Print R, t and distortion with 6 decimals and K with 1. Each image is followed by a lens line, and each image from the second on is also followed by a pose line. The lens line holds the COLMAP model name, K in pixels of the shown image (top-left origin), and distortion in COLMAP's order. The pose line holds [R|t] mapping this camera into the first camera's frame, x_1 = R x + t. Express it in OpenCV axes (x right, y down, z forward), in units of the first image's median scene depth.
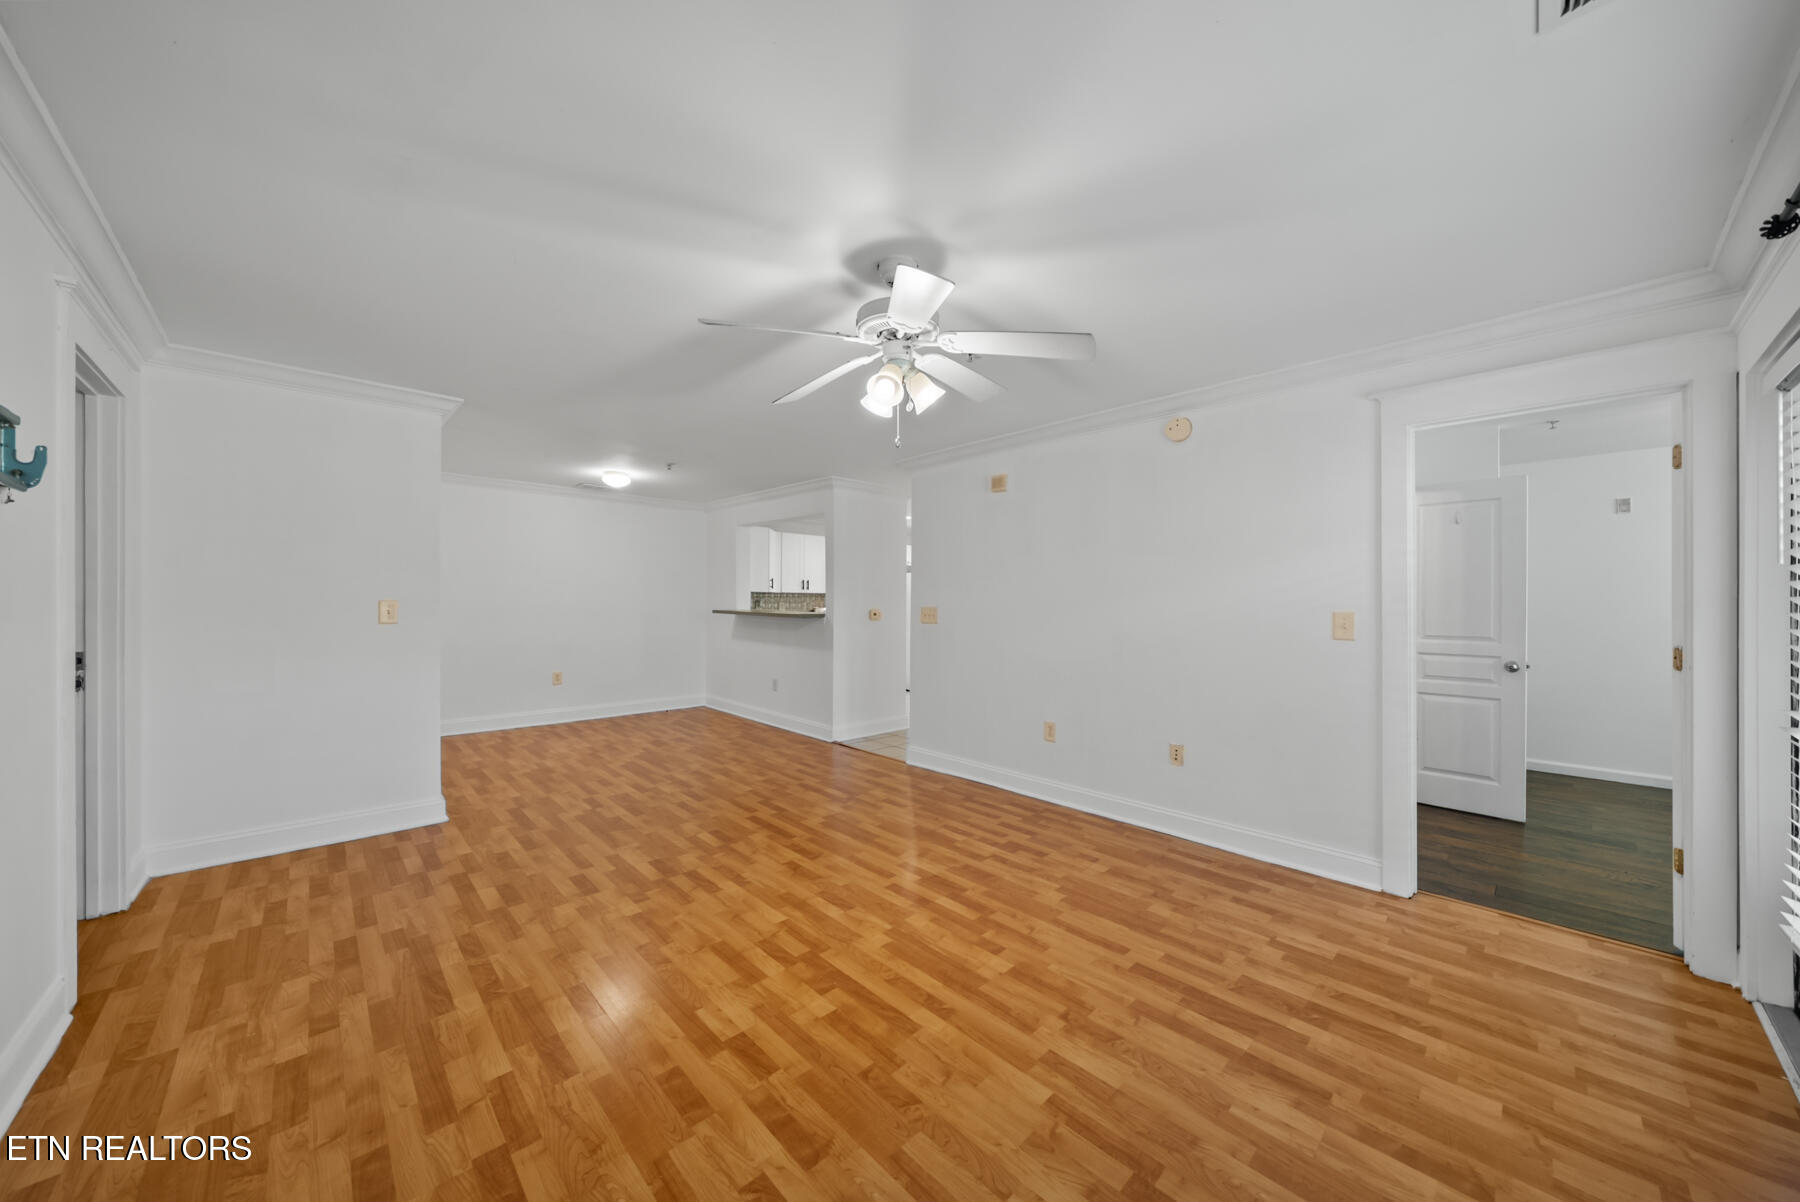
lens RADIAL K [[622.1, 0, 896.1], [0, 622.1, 598.2], [0, 0, 1]] dist [-0.003018, -0.000170]
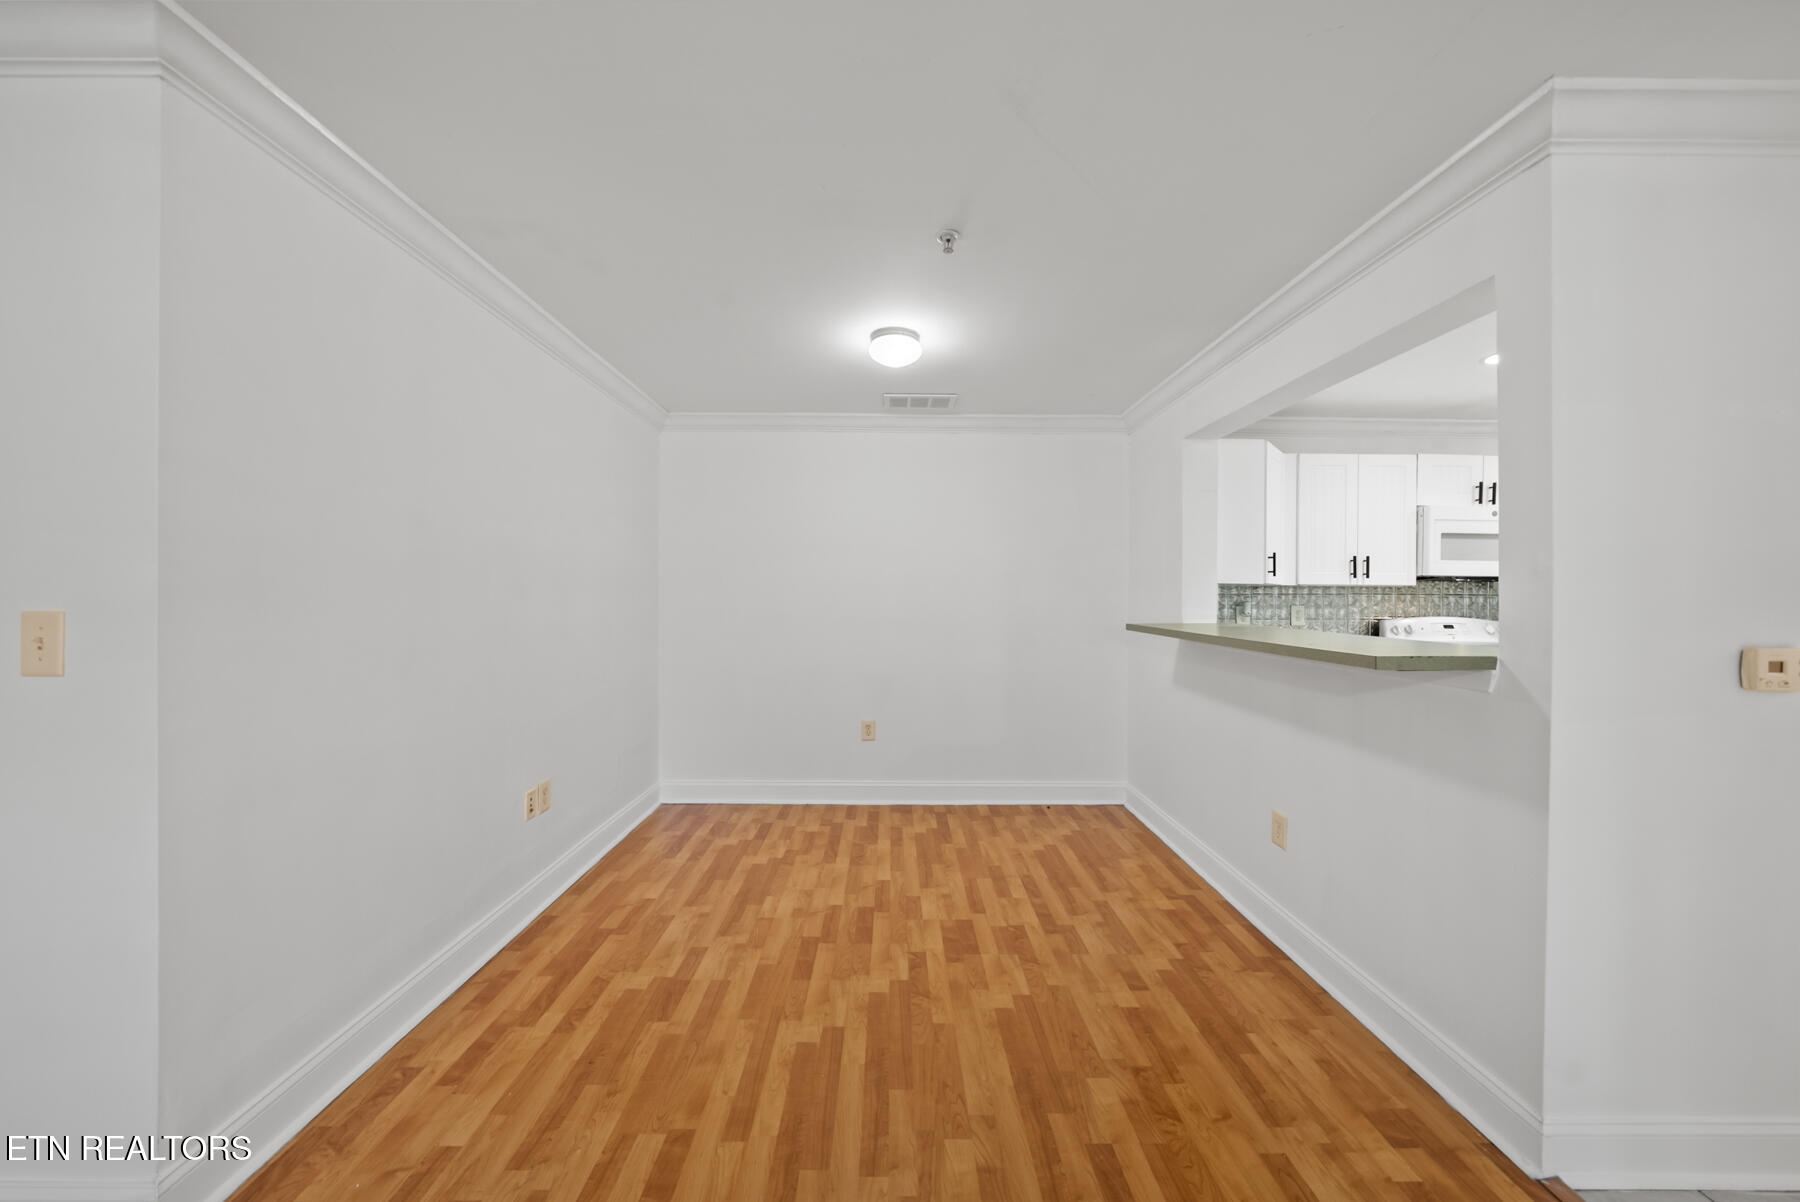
lens RADIAL K [[622.1, 0, 893.6], [0, 622.1, 604.4], [0, 0, 1]] dist [-0.003018, -0.000170]
pose [[0.728887, 0.002108, -0.684631, -0.216967], [0.005917, 0.999939, 0.009378, -0.002123], [0.684608, -0.010887, 0.728830, 1.146259]]
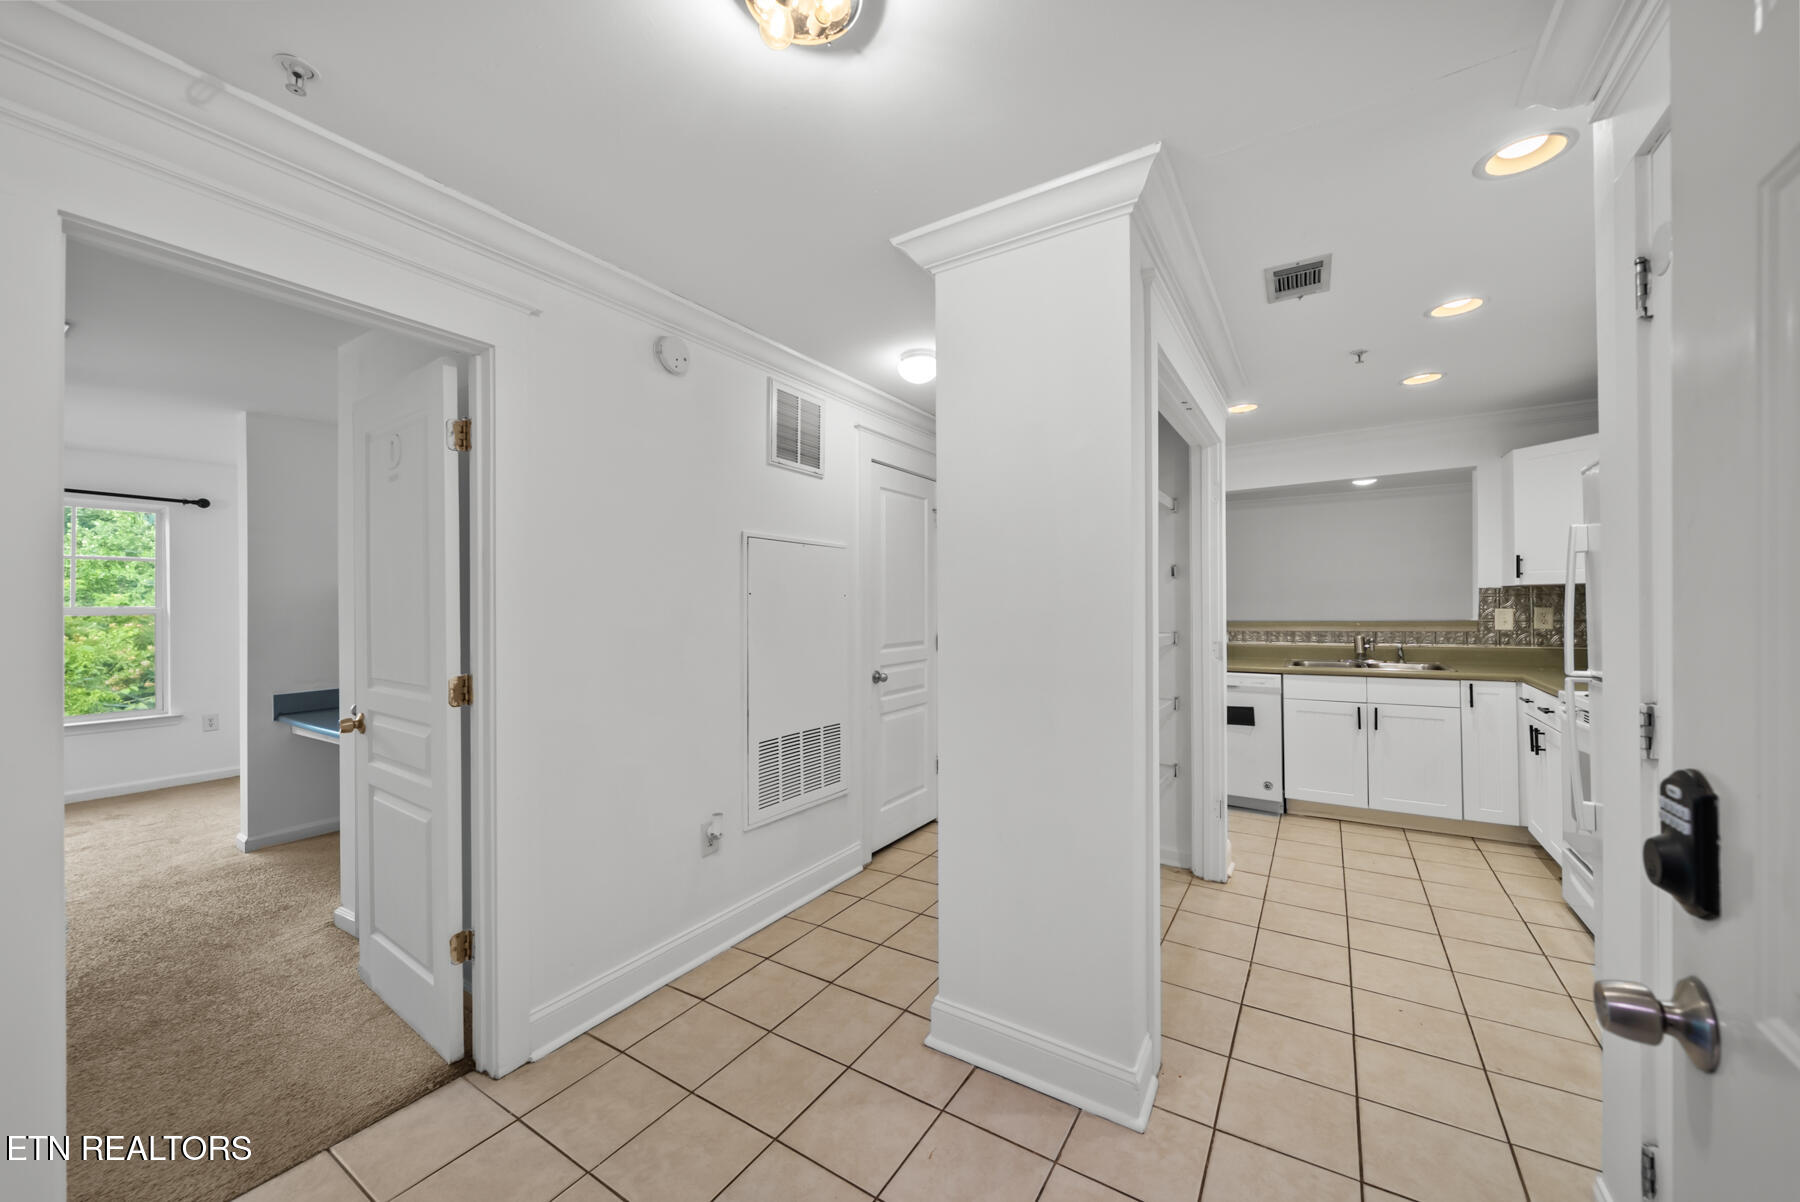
lens RADIAL K [[663.1, 0, 912.5], [0, 663.1, 598.5], [0, 0, 1]] dist [0.004339, -0.000052]
pose [[-0.969455, 0.001677, -0.245264, 0.833725], [0.005513, 0.999873, -0.014956, 0.011801], [0.245207, -0.015852, -0.969341, 3.177814]]
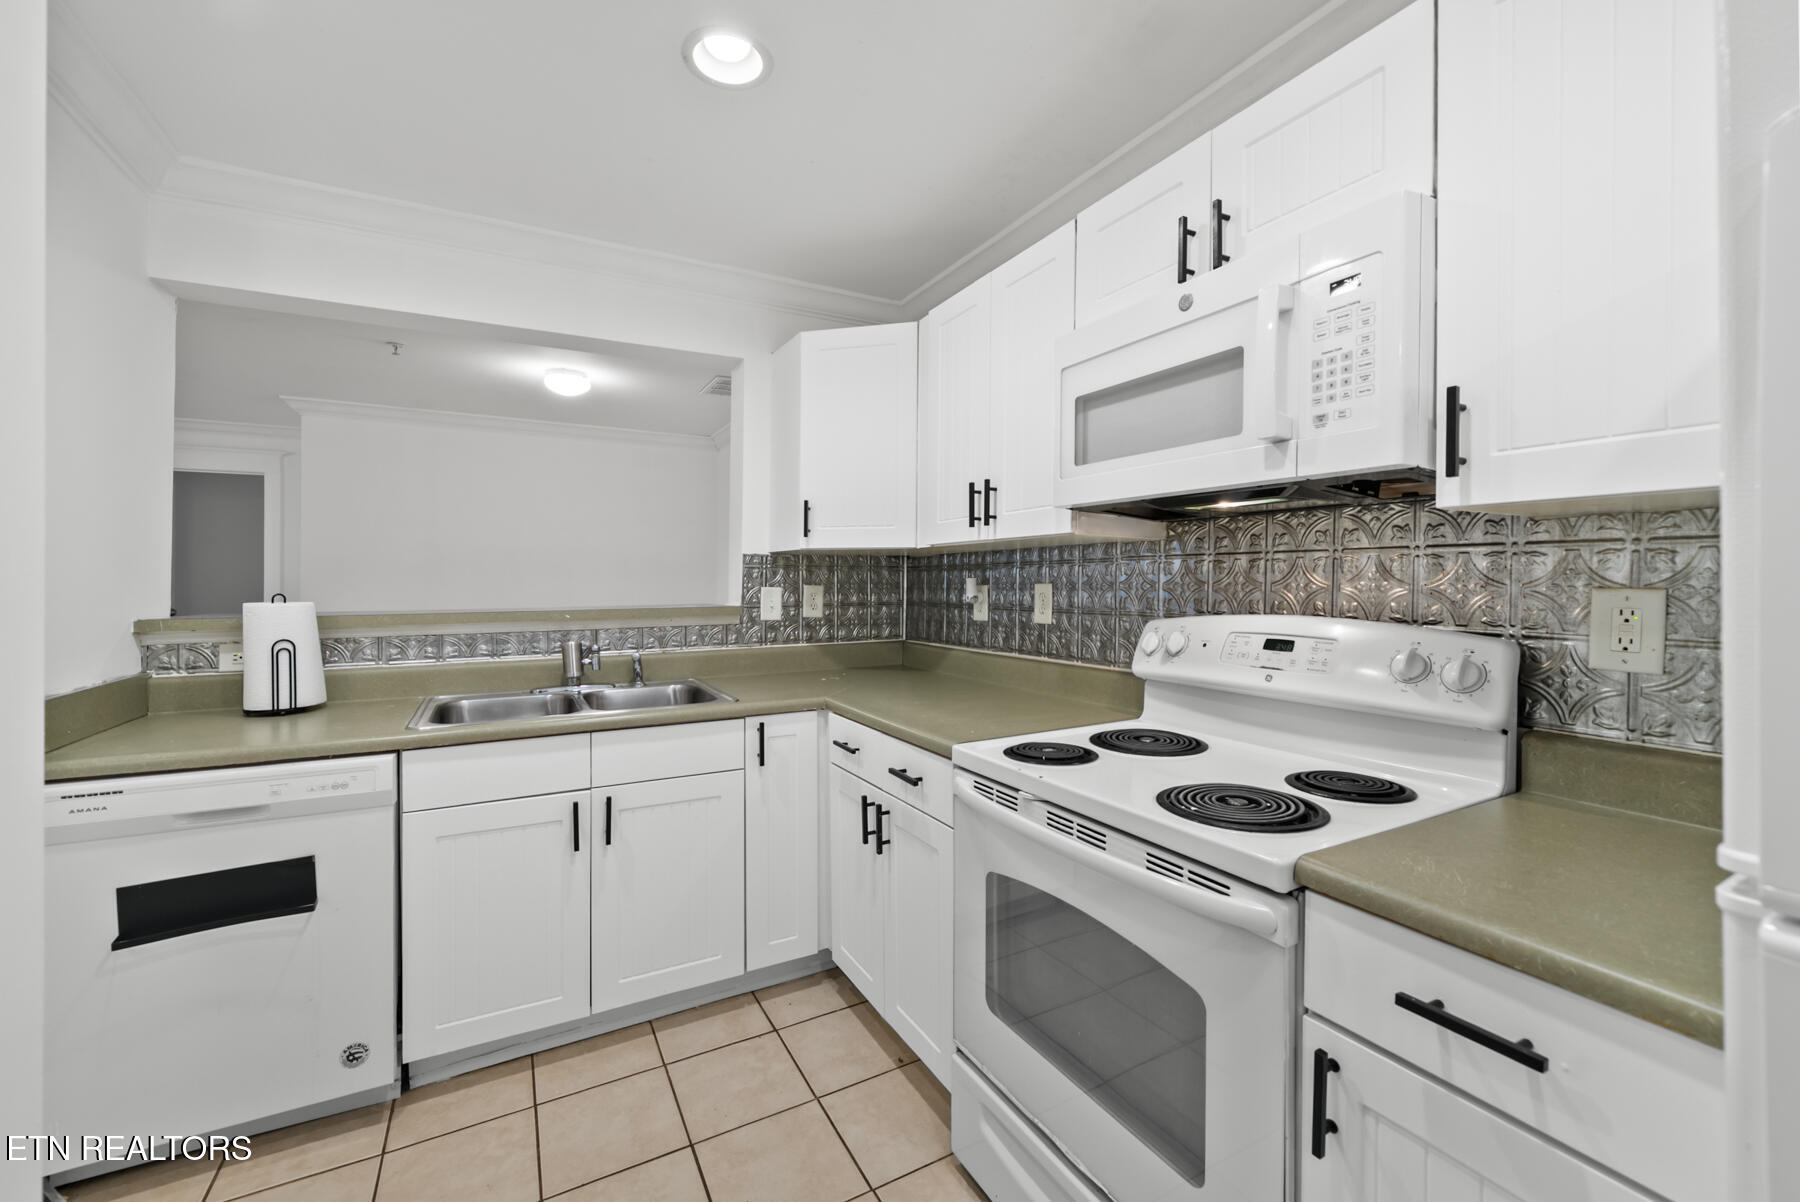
lens RADIAL K [[720.6, 0, 895.1], [0, 720.6, 589.9], [0, 0, 1]] dist [0.000734, -0.000354]
pose [[-0.265361, 0.001703, -0.964148, 0.259173], [0.002578, 0.999996, 0.001057, 0.020753], [0.964146, -0.002205, -0.265365, 2.619315]]
